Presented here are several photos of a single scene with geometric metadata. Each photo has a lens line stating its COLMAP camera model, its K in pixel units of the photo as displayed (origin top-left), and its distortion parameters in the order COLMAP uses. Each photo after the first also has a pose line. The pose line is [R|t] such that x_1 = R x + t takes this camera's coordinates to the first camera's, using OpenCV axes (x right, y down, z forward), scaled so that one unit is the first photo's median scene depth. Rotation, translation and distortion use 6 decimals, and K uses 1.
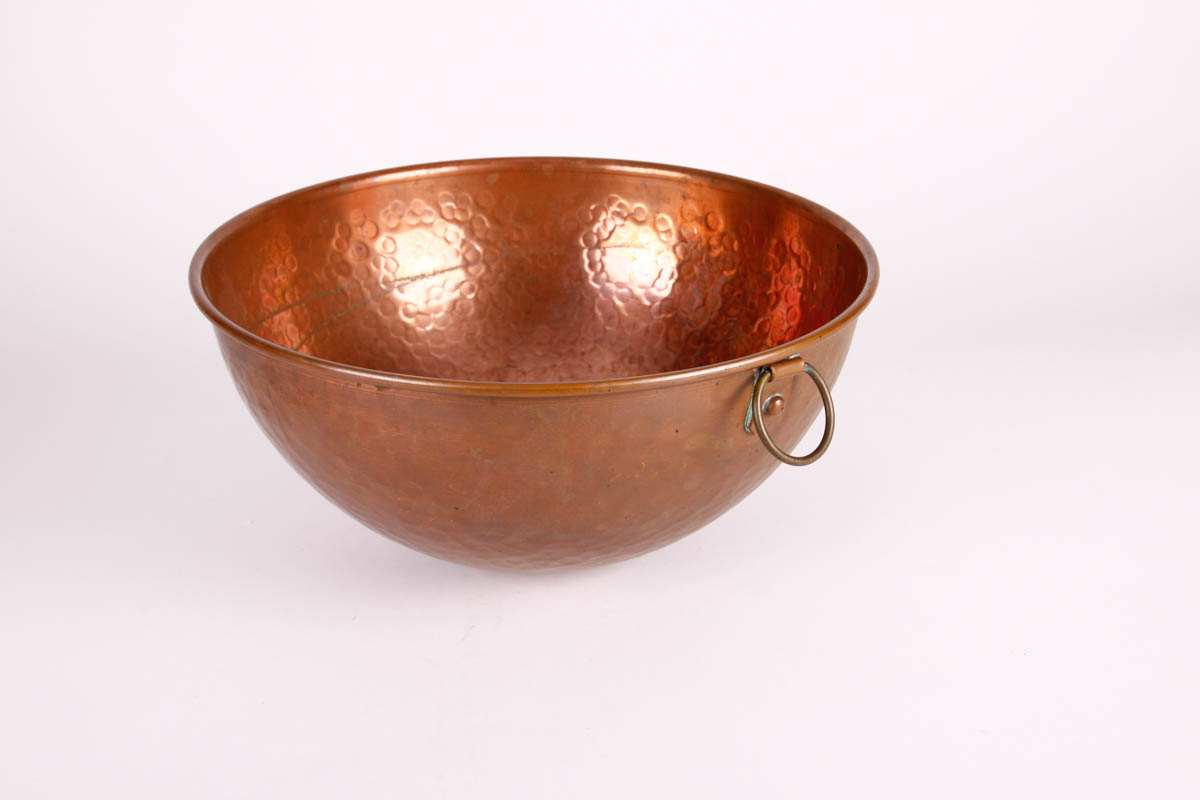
lens RADIAL K [[1865.8, 0, 600.0], [0, 1865.8, 400.0], [0, 0, 1]] dist [-0.014150, -0.003672]
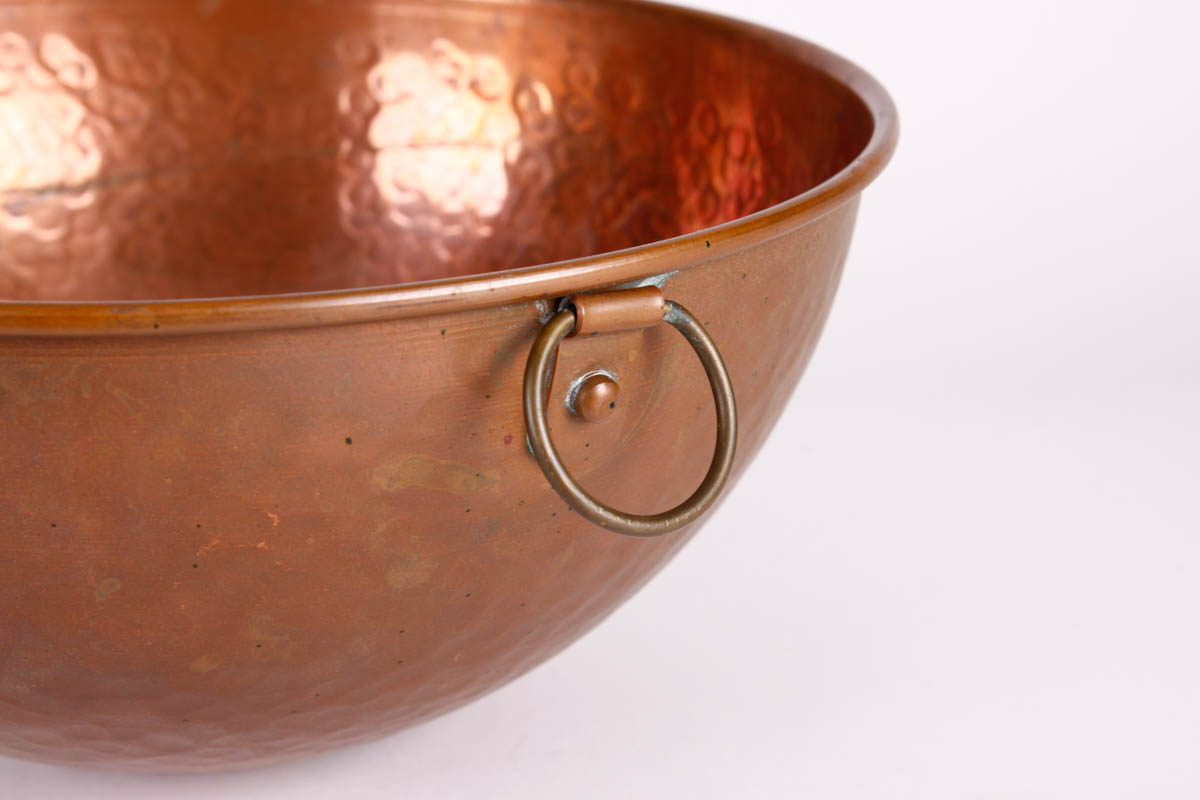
lens RADIAL K [[2768.8, 0, 600.0], [0, 2768.8, 400.0], [0, 0, 1]] dist [-0.046212, 0.105830]
pose [[0.998508, 0.036285, -0.040809, 0.085715], [-0.038499, 0.997752, -0.054847, 0.027488], [0.038728, 0.056336, 0.997660, 0.254330]]
